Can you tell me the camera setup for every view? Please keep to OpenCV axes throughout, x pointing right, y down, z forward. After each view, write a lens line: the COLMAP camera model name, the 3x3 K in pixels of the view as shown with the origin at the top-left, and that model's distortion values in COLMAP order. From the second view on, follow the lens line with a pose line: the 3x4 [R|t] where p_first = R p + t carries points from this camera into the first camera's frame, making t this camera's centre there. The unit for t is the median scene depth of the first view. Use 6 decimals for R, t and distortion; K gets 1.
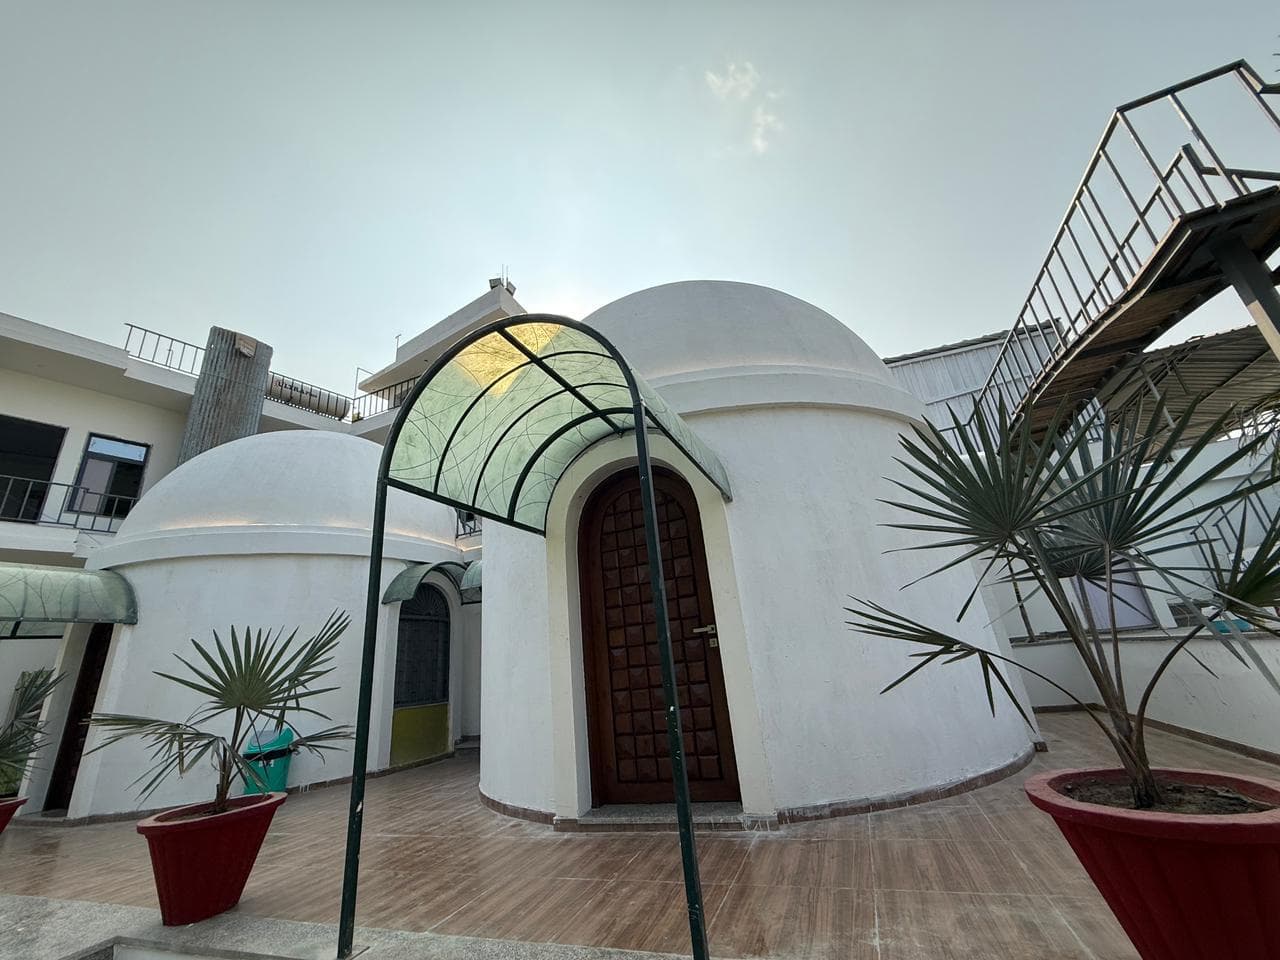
lens RADIAL K [[511.4, 0, 636.8], [0, 511.4, 481.5], [0, 0, 1]] dist [-0.003559, 0.001115]
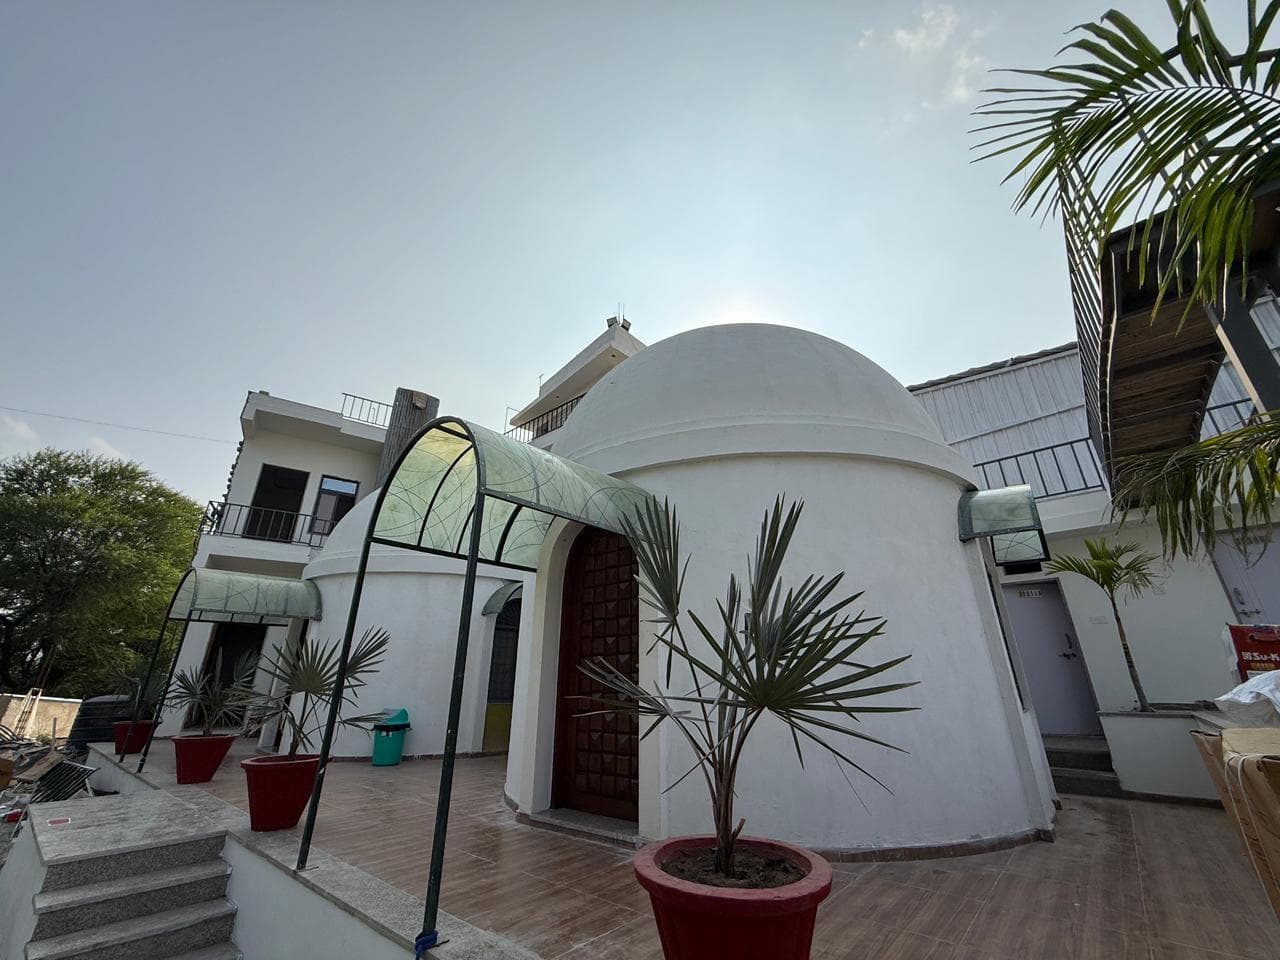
lens RADIAL K [[511.4, 0, 636.5], [0, 511.4, 482.1], [0, 0, 1]] dist [-0.003559, 0.001115]
pose [[0.943751, -0.026347, -0.329606, 0.341572], [0.021477, 0.999600, -0.018409, -0.061521], [0.329959, 0.010295, 0.943939, -0.040979]]
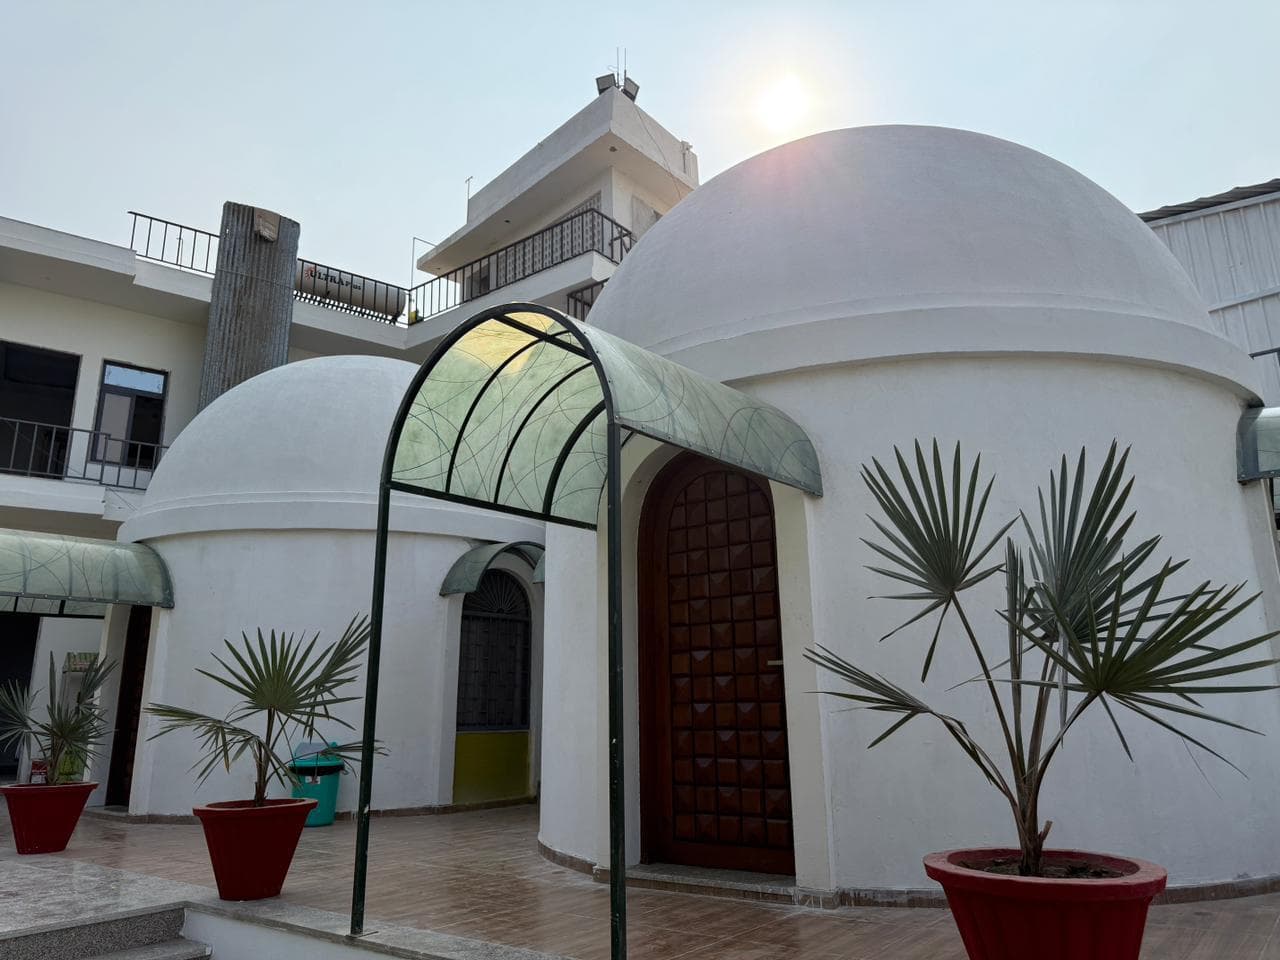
lens RADIAL K [[908.0, 0, 637.8], [0, 908.0, 482.1], [0, 0, 1]] dist [0.038720, -0.044829]
pose [[0.958244, 0.013797, -0.285619, 0.215929], [0.019139, 0.993501, 0.112201, -0.096125], [0.285311, -0.112982, 0.951752, -0.231245]]
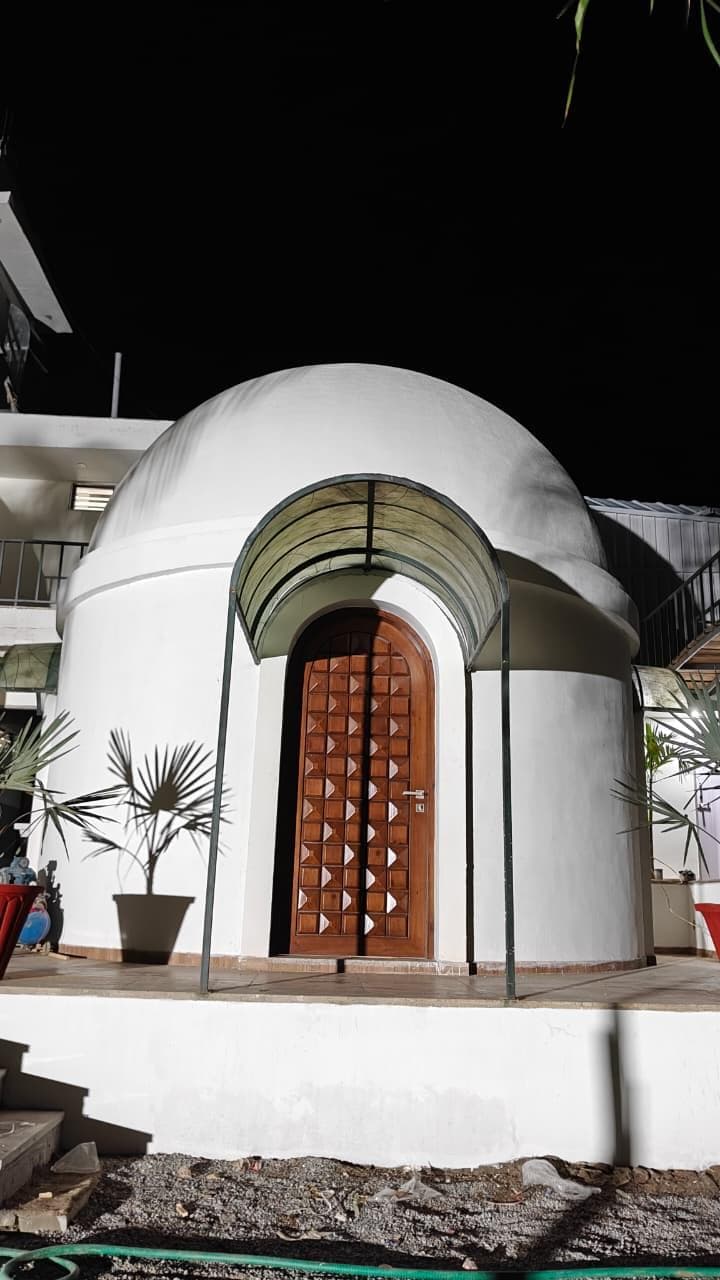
lens RADIAL K [[983.8, 0, 354.3], [0, 983.8, 628.6], [0, 0, 1]] dist [0.037311, -0.009807]
pose [[0.902306, 0.233314, 0.362503, -0.506307], [-0.254533, 0.966999, 0.011177, -0.006392], [-0.347933, -0.102354, 0.931915, -0.478269]]
